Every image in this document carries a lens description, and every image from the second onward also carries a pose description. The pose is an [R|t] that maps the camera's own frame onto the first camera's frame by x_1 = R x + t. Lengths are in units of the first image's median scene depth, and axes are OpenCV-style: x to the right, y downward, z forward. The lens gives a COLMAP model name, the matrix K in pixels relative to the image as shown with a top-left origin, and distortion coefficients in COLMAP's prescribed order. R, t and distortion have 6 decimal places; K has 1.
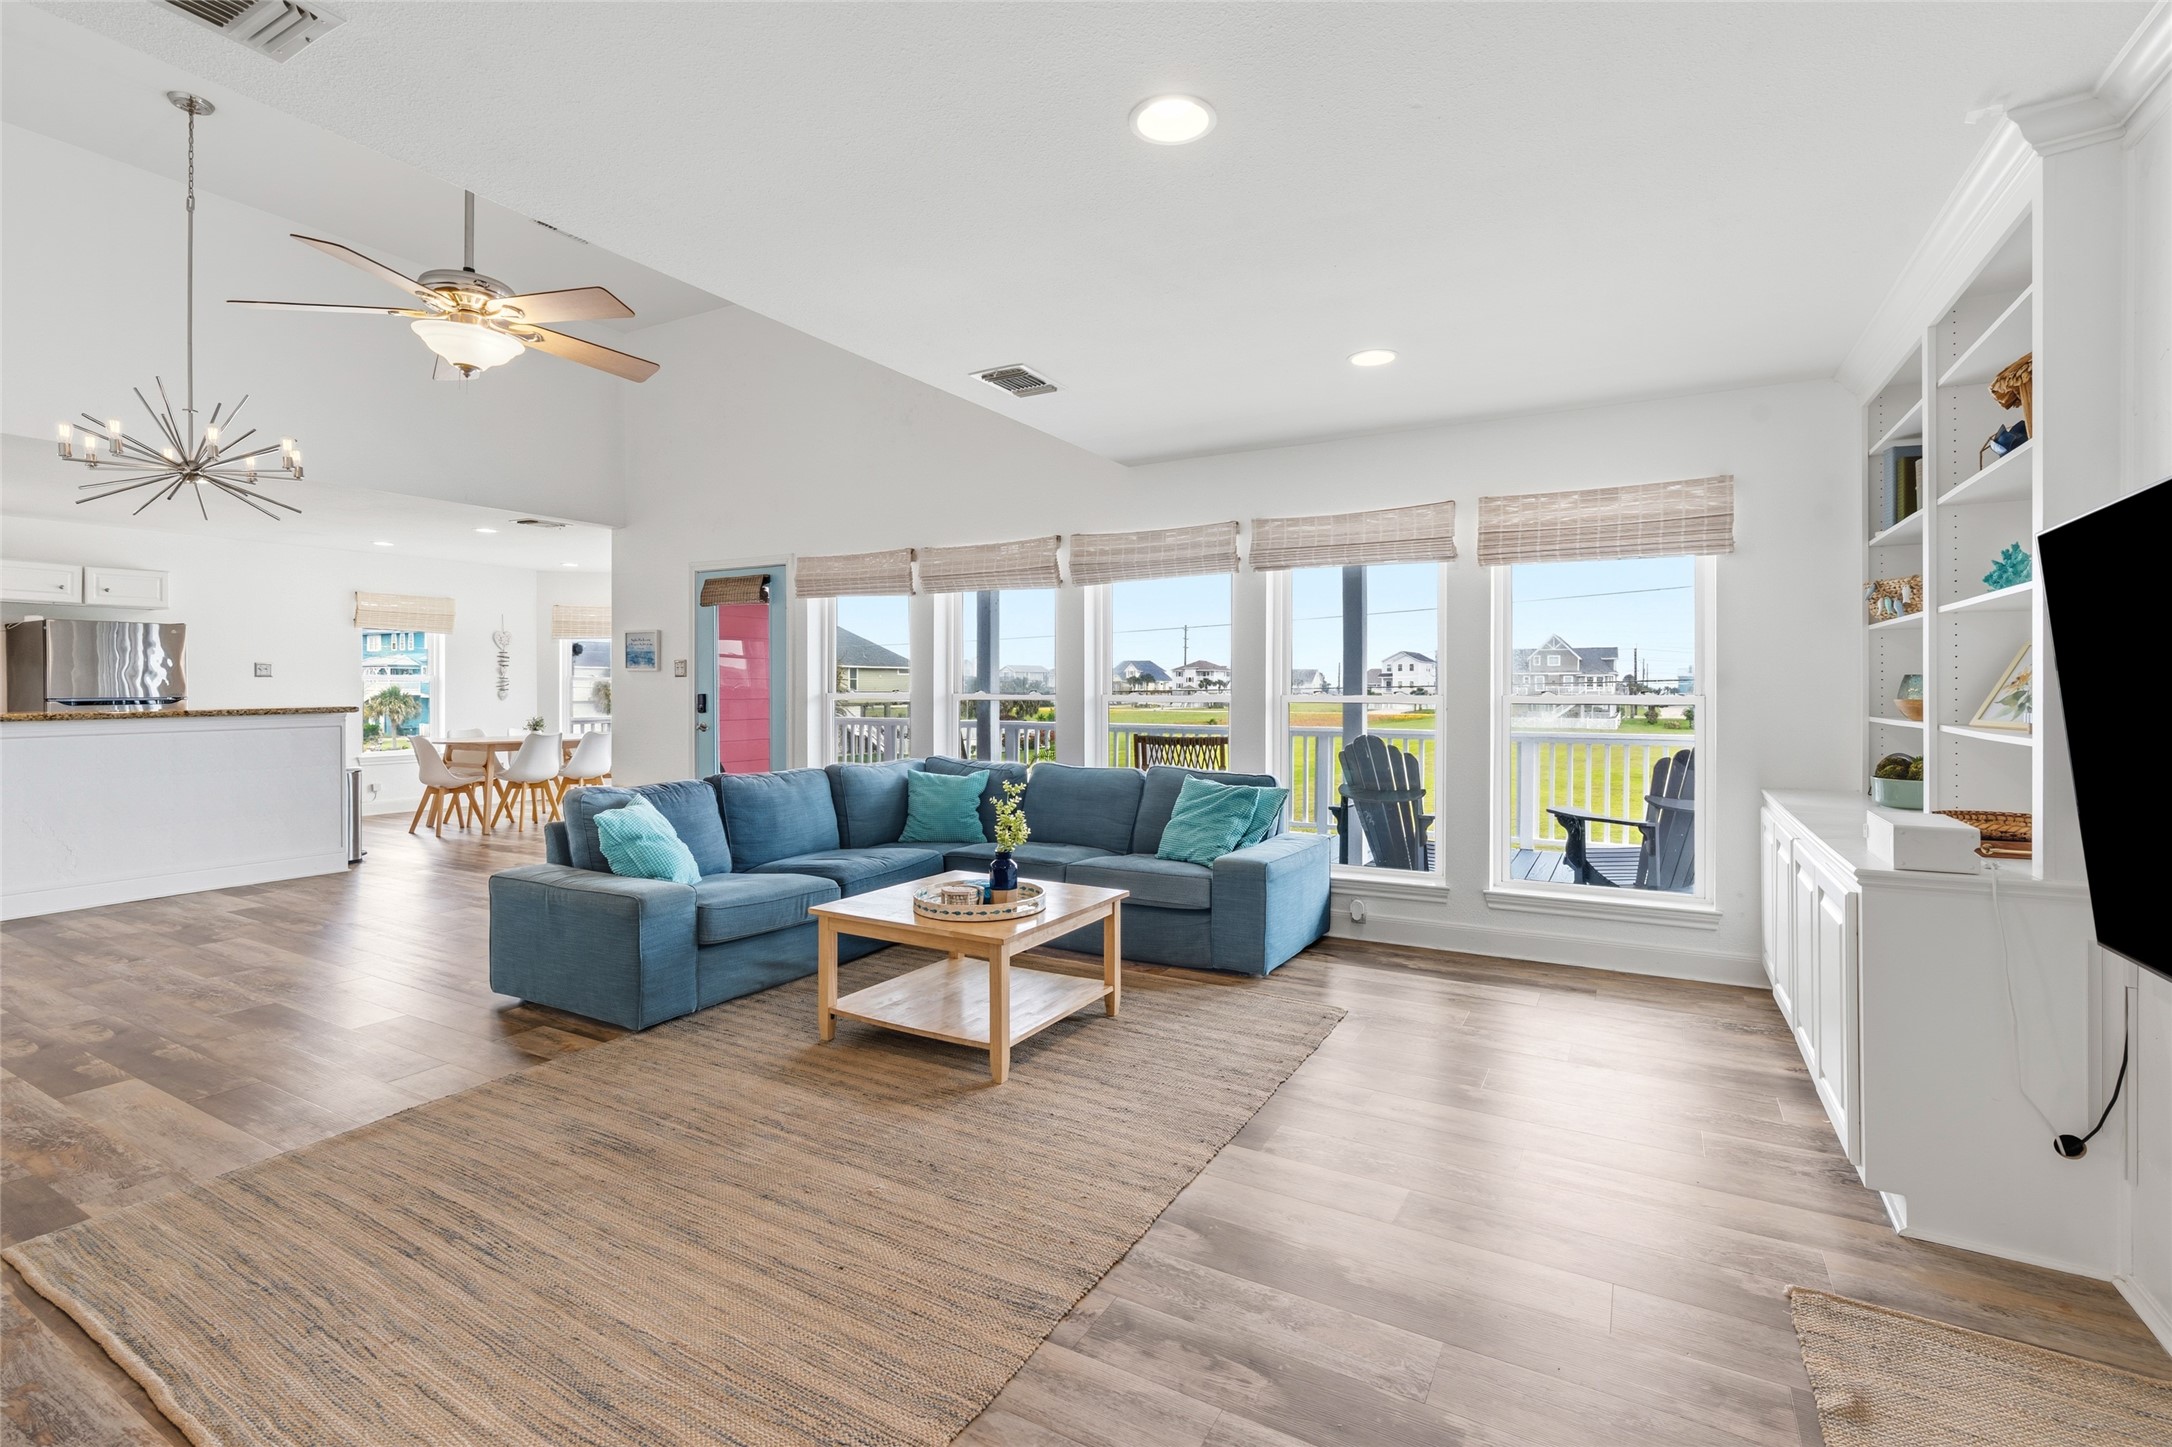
lens RADIAL K [[983.9, 0, 1087.5], [0, 983.9, 694.0], [0, 0, 1]] dist [-0.003667, 0.000877]
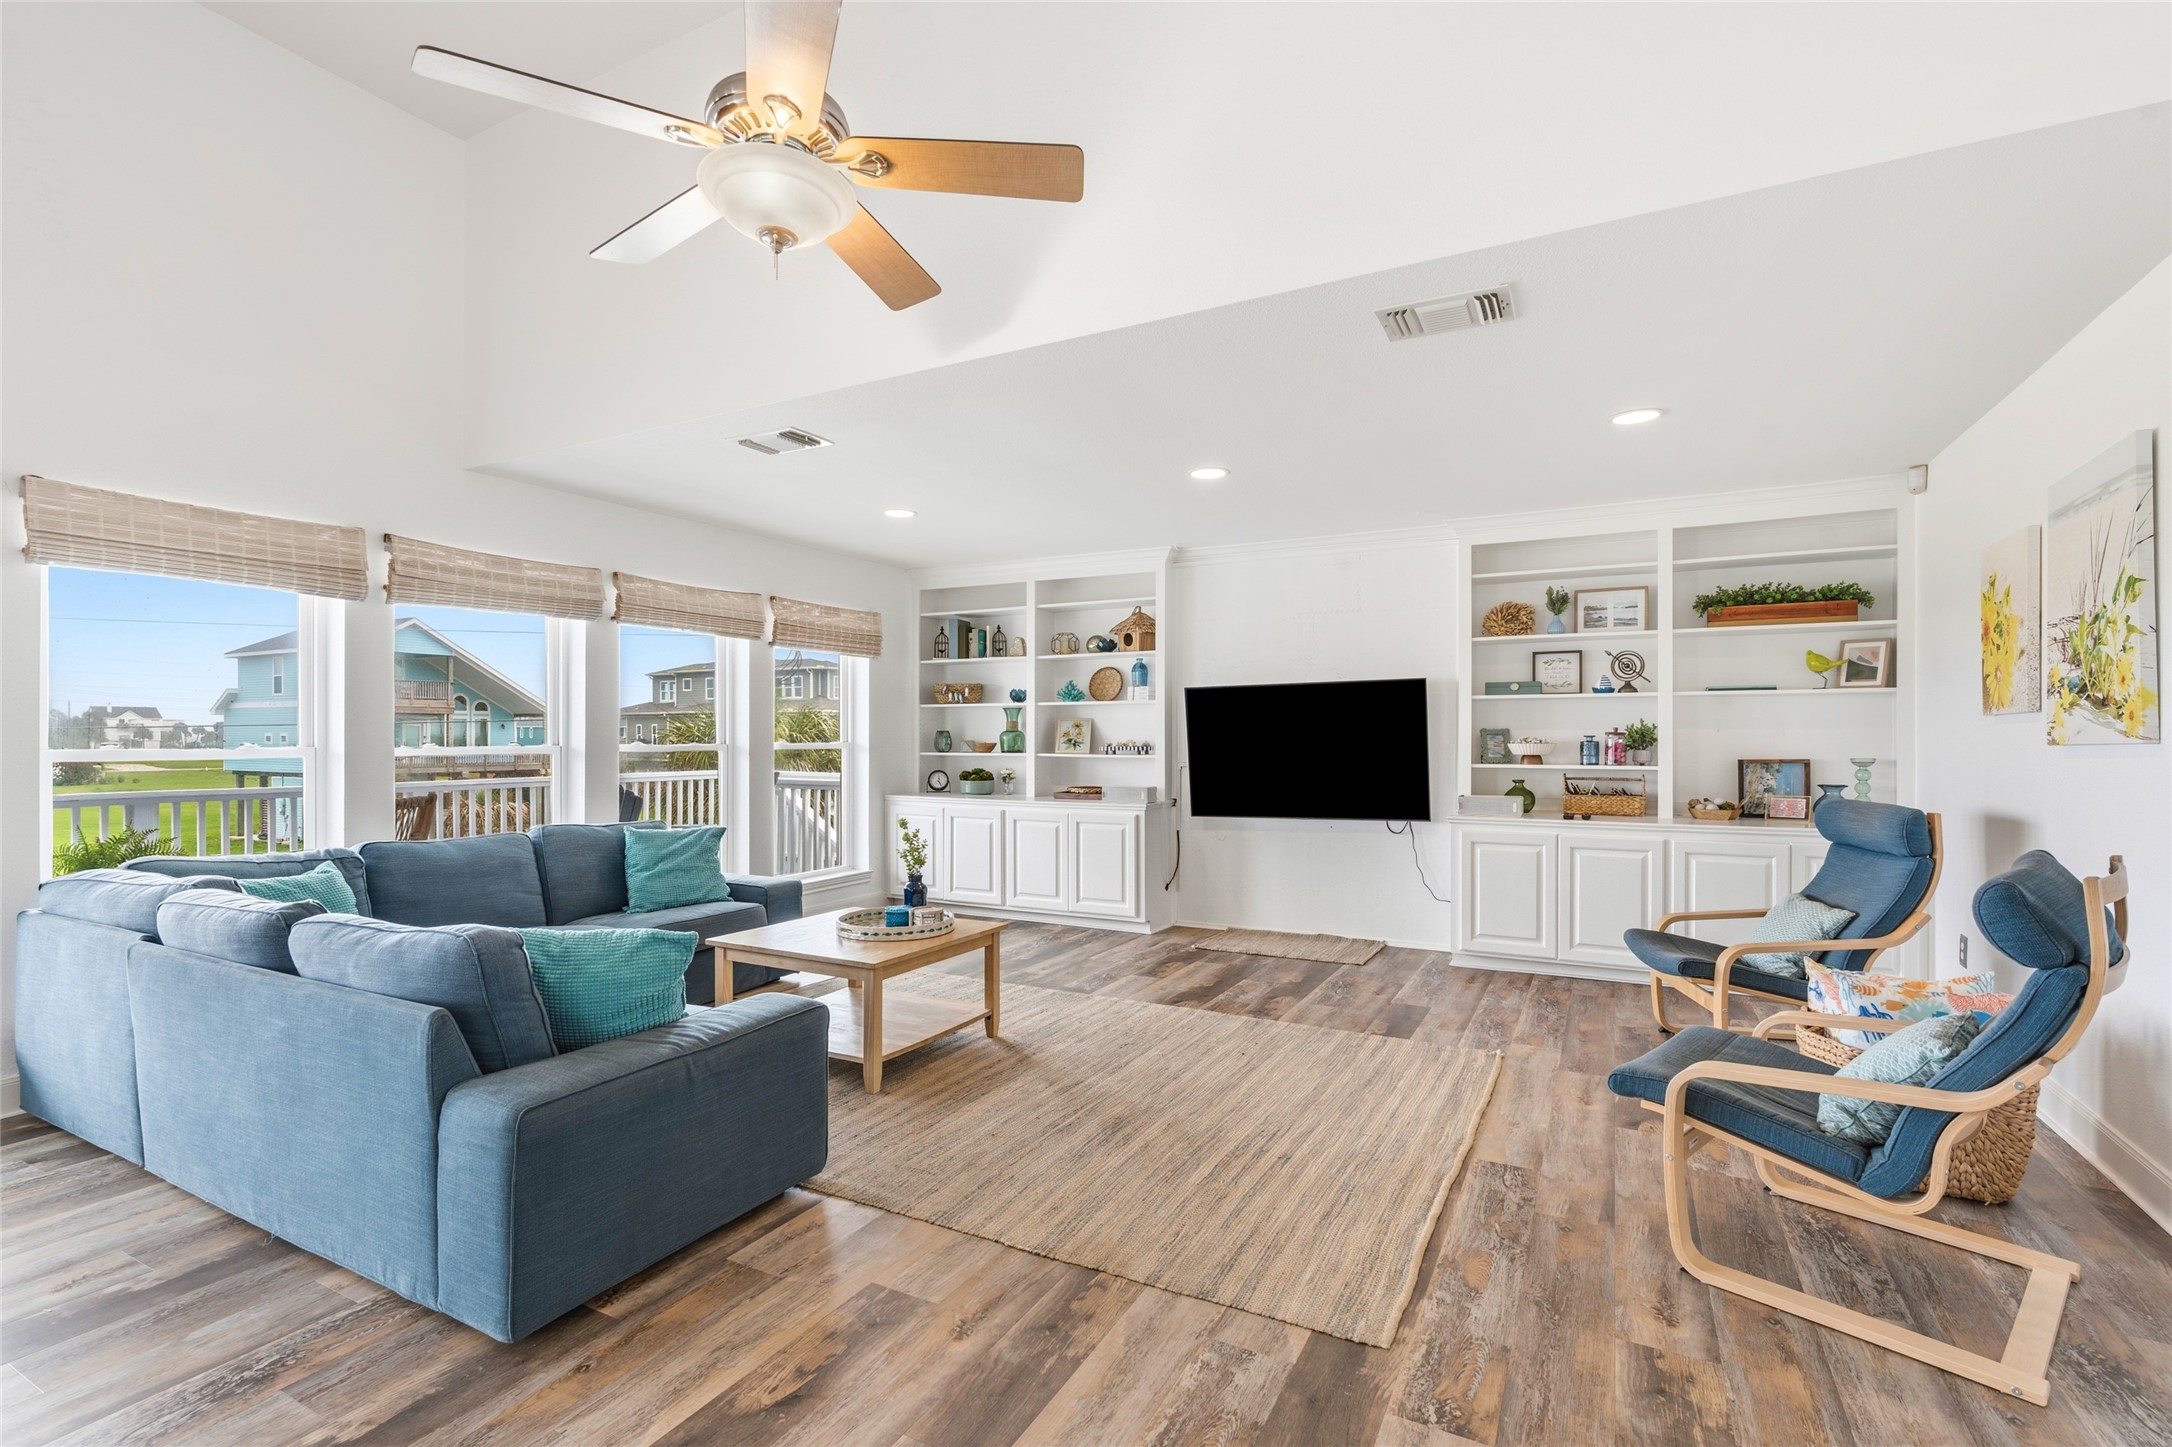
lens RADIAL K [[983.9, 0, 1073.7], [0, 983.9, 733.0], [0, 0, 1]] dist [-0.003667, 0.000877]
pose [[-0.015859, 0.001674, 0.999873, -0.526176], [0.007300, 0.999972, -0.001558, -0.003998], [-0.999848, 0.007274, -0.015870, 0.338204]]
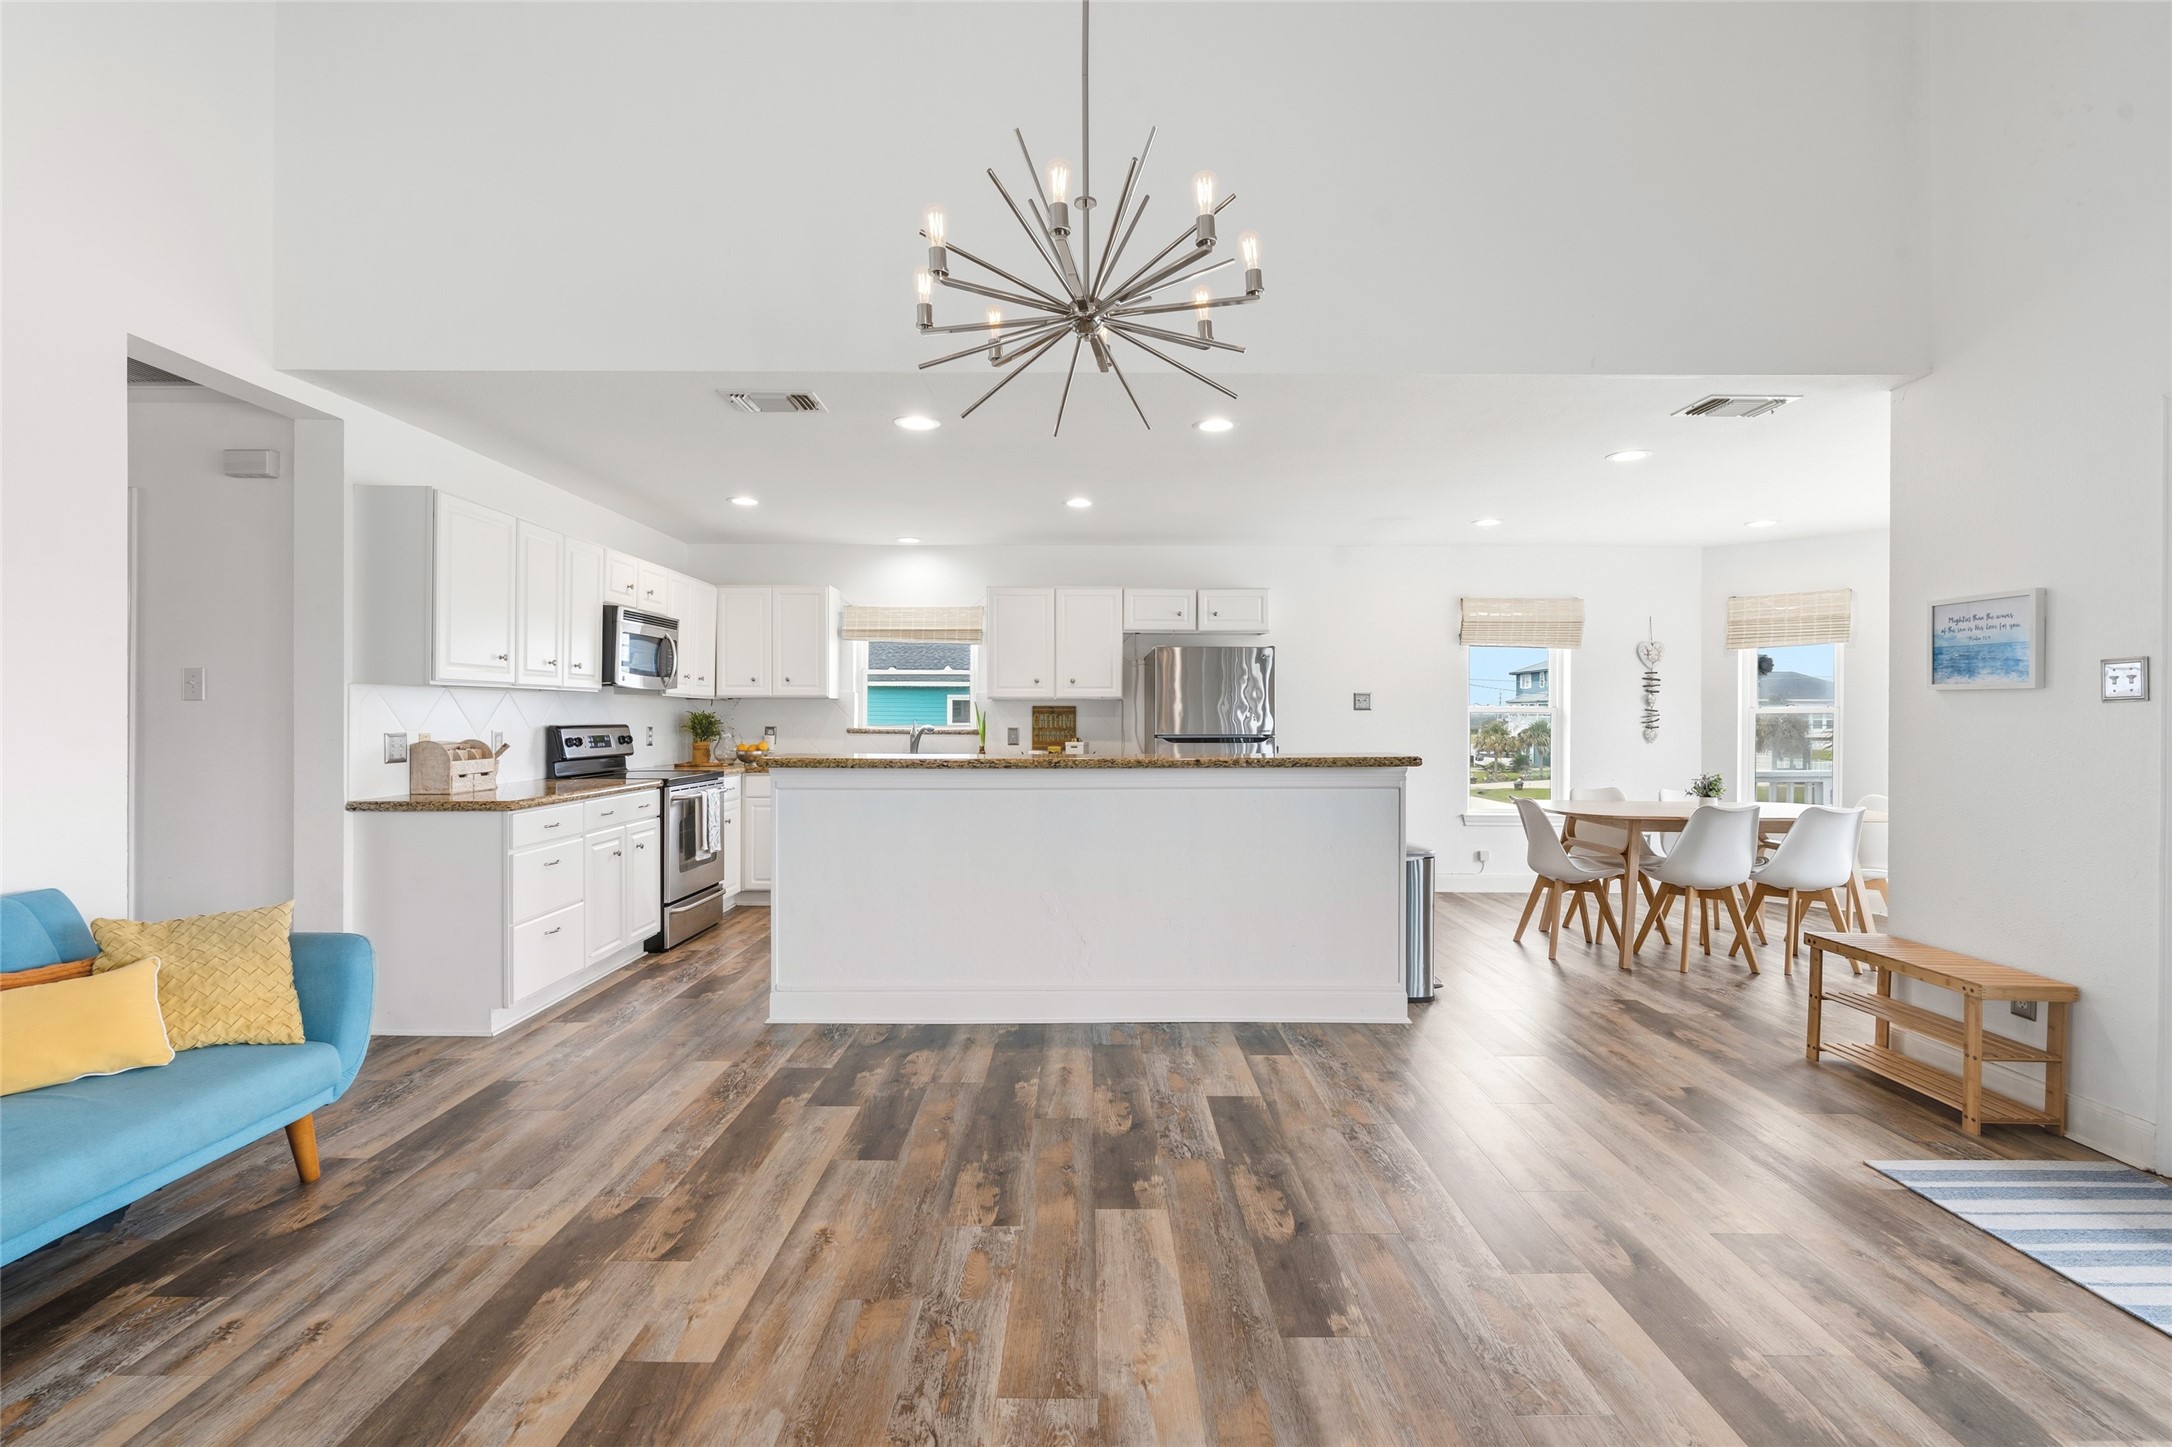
lens RADIAL K [[983.9, 0, 1083.4], [0, 983.9, 717.9], [0, 0, 1]] dist [-0.003667, 0.000877]
pose [[0.495082, 0.000345, -0.868846, -0.252456], [-0.009328, 0.999944, -0.004919, -0.004803], [0.868796, 0.010540, 0.495058, 0.410232]]
